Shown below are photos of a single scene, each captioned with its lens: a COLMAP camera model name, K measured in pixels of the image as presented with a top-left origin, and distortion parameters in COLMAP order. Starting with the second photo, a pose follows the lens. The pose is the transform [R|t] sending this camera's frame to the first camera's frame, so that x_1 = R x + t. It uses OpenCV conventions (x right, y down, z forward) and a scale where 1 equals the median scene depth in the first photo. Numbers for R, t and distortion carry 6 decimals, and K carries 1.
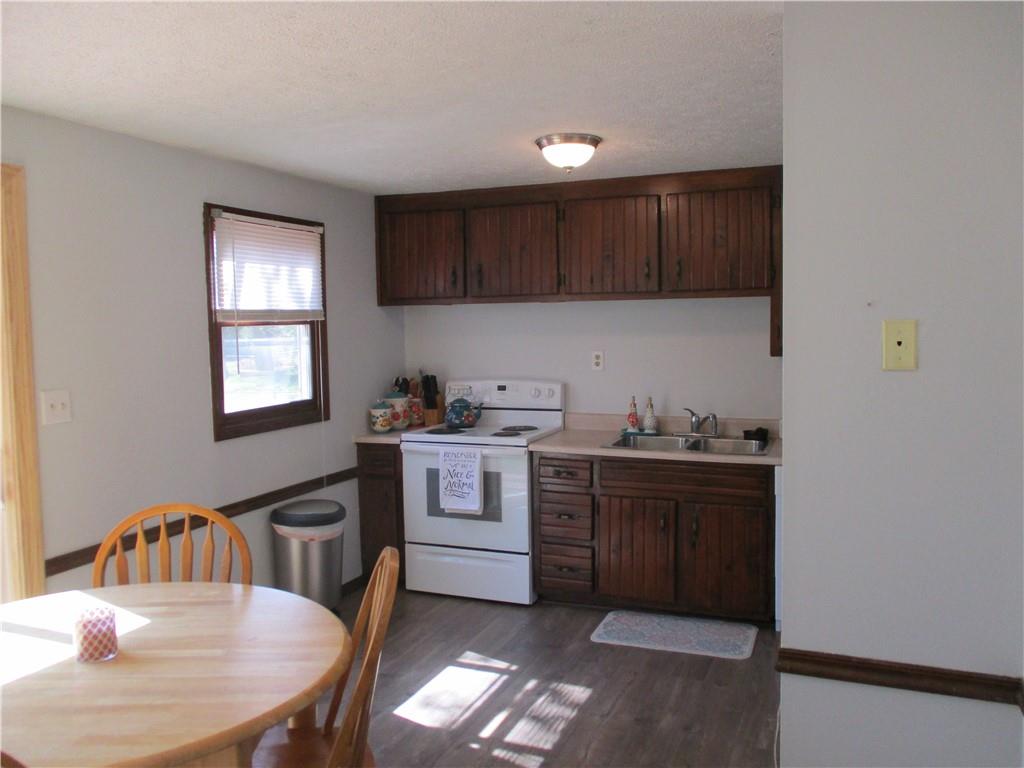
lens RADIAL K [[863.6, 0, 501.8], [0, 863.6, 384.5], [0, 0, 1]] dist [-0.030871, 0.009462]
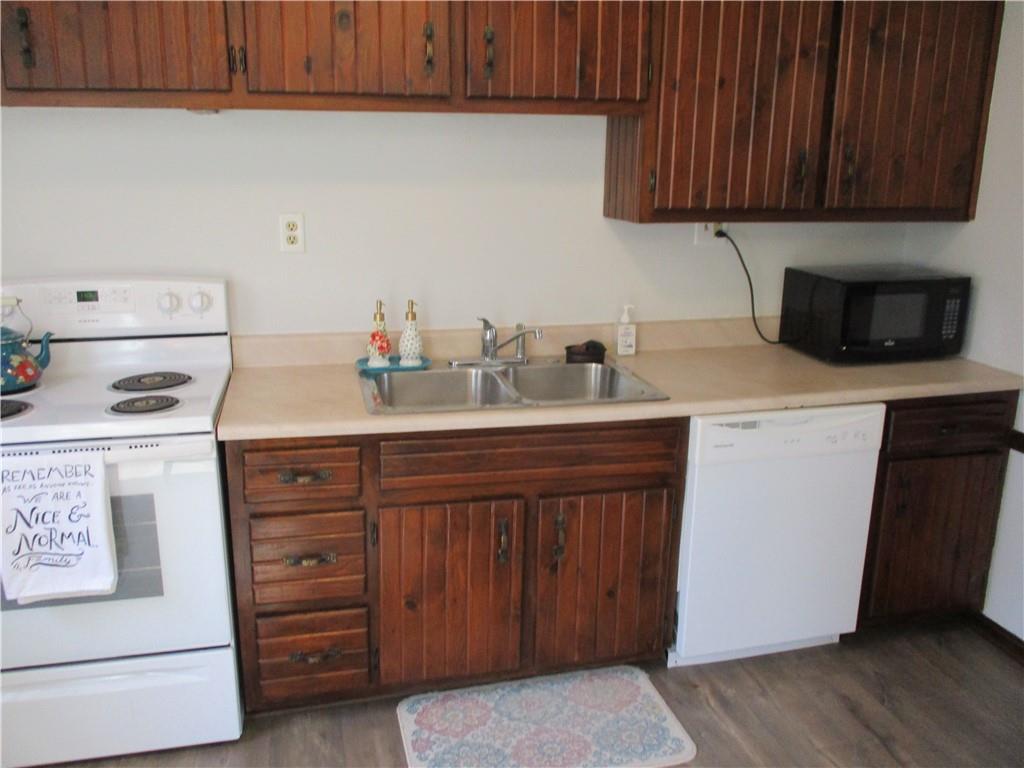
lens RADIAL K [[851.5, 0, 507.4], [0, 851.5, 383.1], [0, 0, 1]] dist [-0.021354, 0.004433]
pose [[0.807888, -0.125740, 0.575766, -0.097605], [0.024337, 0.983259, 0.180583, -0.030298], [-0.588833, -0.131879, 0.797423, 0.536272]]
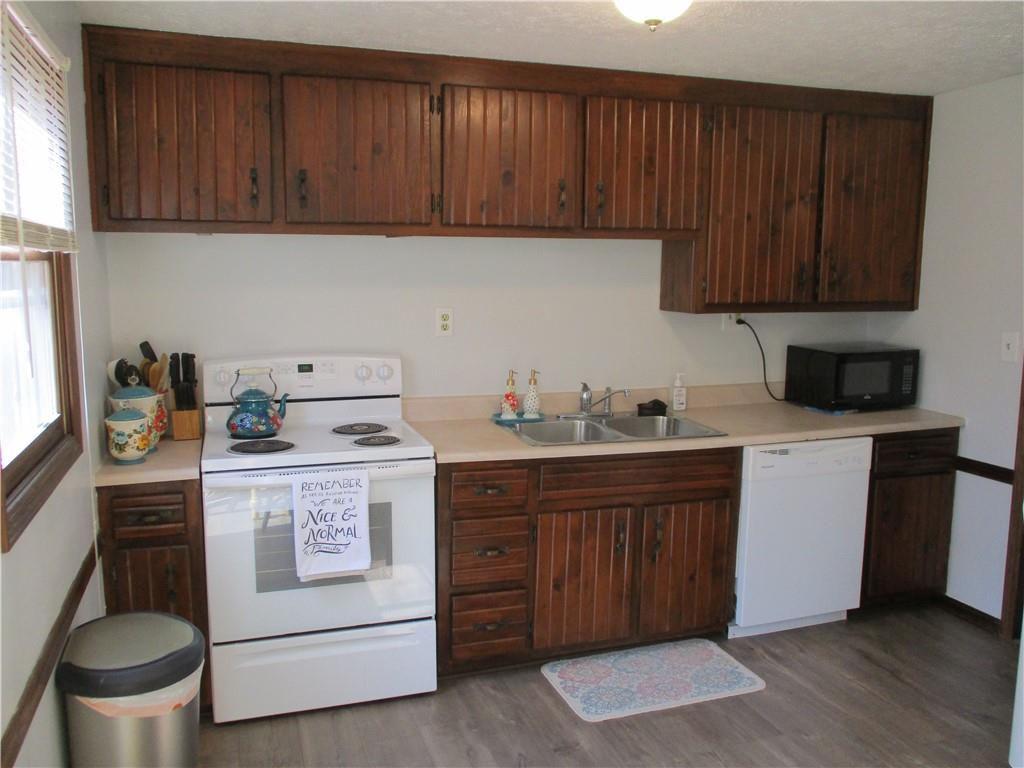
lens RADIAL K [[851.5, 0, 507.4], [0, 851.5, 383.1], [0, 0, 1]] dist [-0.021354, 0.004433]
pose [[0.752147, -0.068865, 0.655387, -0.336961], [0.032138, 0.997175, 0.067897, -0.025541], [-0.658211, -0.030006, 0.752235, 0.465911]]
